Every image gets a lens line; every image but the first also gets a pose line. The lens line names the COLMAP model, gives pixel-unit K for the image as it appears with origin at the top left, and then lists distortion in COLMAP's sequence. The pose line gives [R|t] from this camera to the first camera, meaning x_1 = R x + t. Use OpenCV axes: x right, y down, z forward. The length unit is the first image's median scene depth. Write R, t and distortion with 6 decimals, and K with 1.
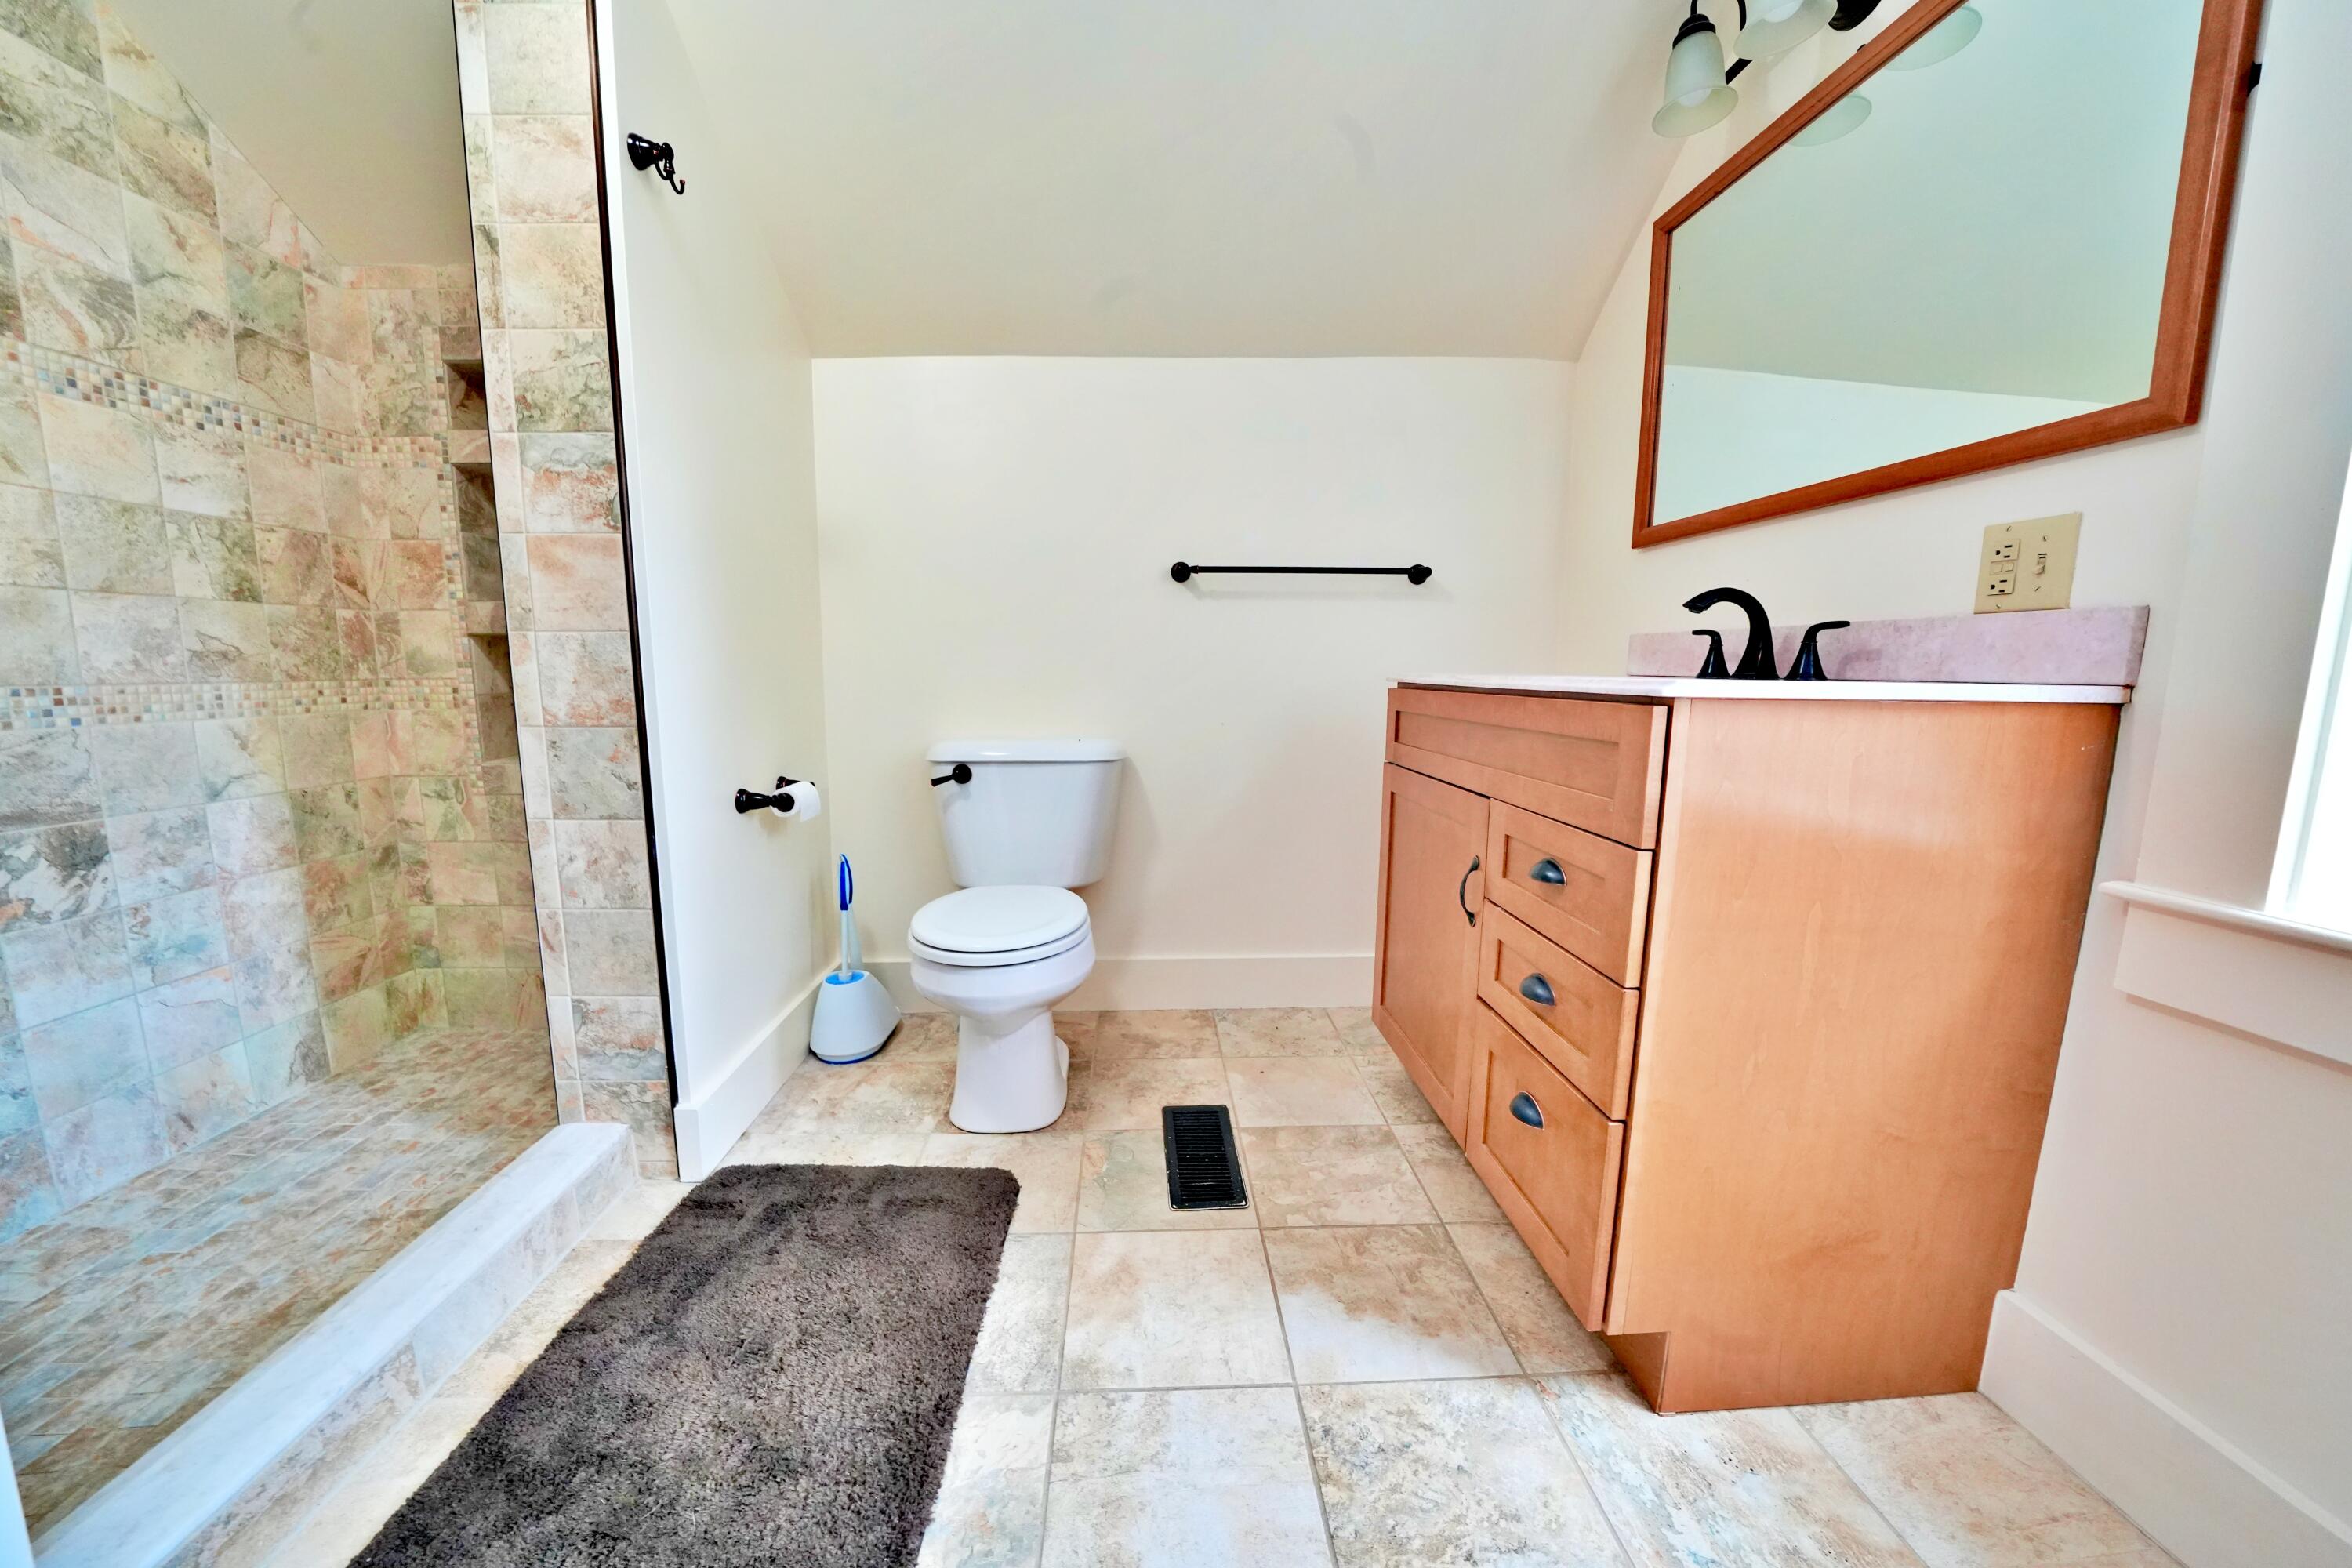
lens RADIAL K [[814.5, 0, 1173.5], [0, 814.5, 787.4], [0, 0, 1]] dist [-0.027068, 0.003155]
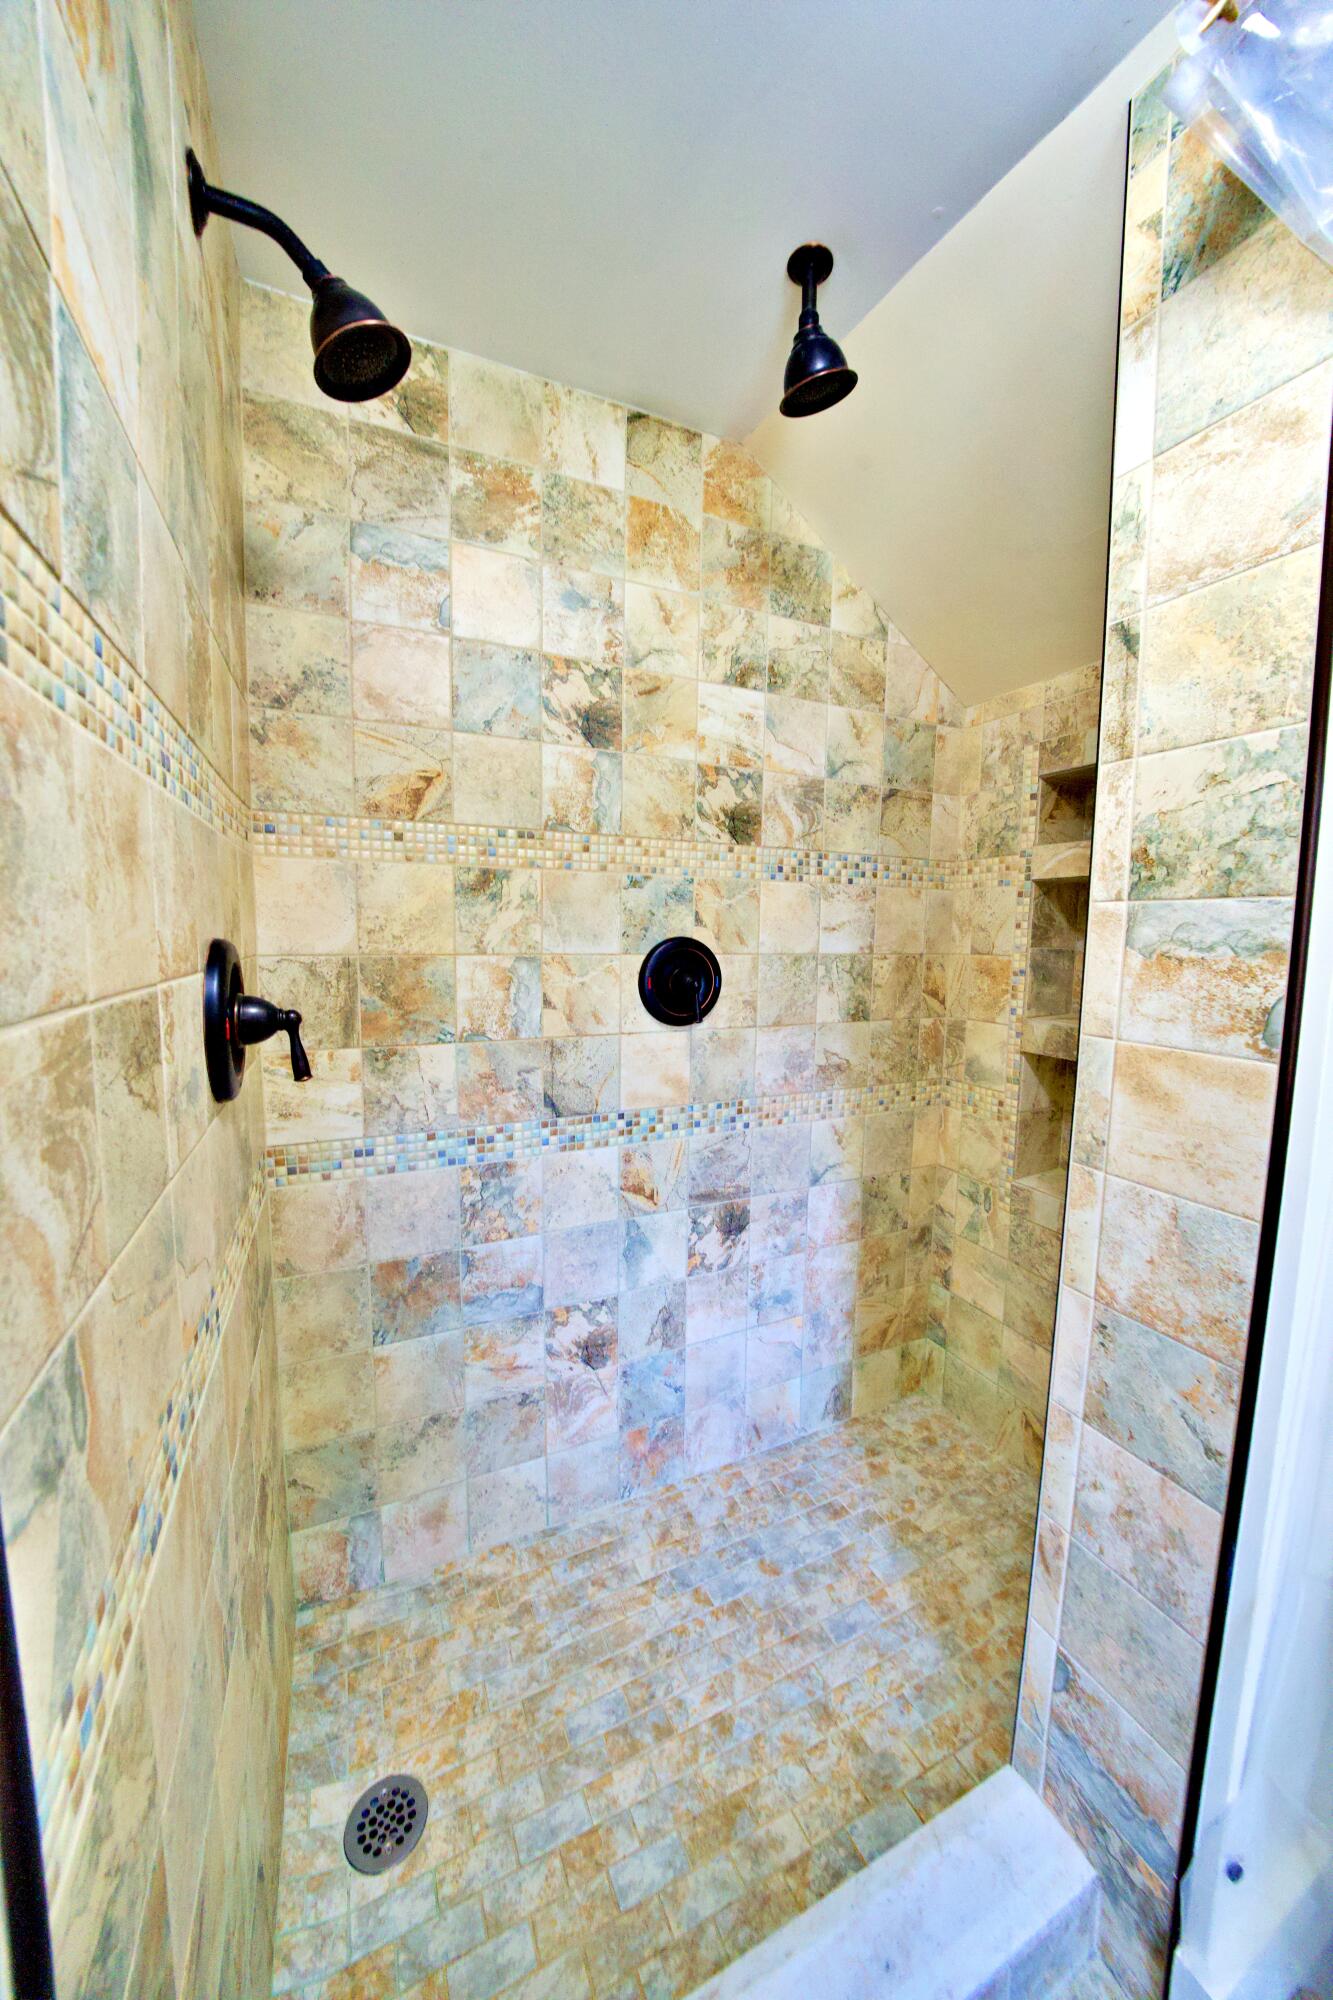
lens RADIAL K [[692.6, 0, 663.9], [0, 692.6, 984.4], [0, 0, 1]] dist [-0.027068, 0.003155]
pose [[0.371493, 0.075267, -0.925380, -0.358026], [-0.148820, 0.988648, 0.020669, -0.280148], [0.916431, 0.130037, 0.378477, 0.356878]]
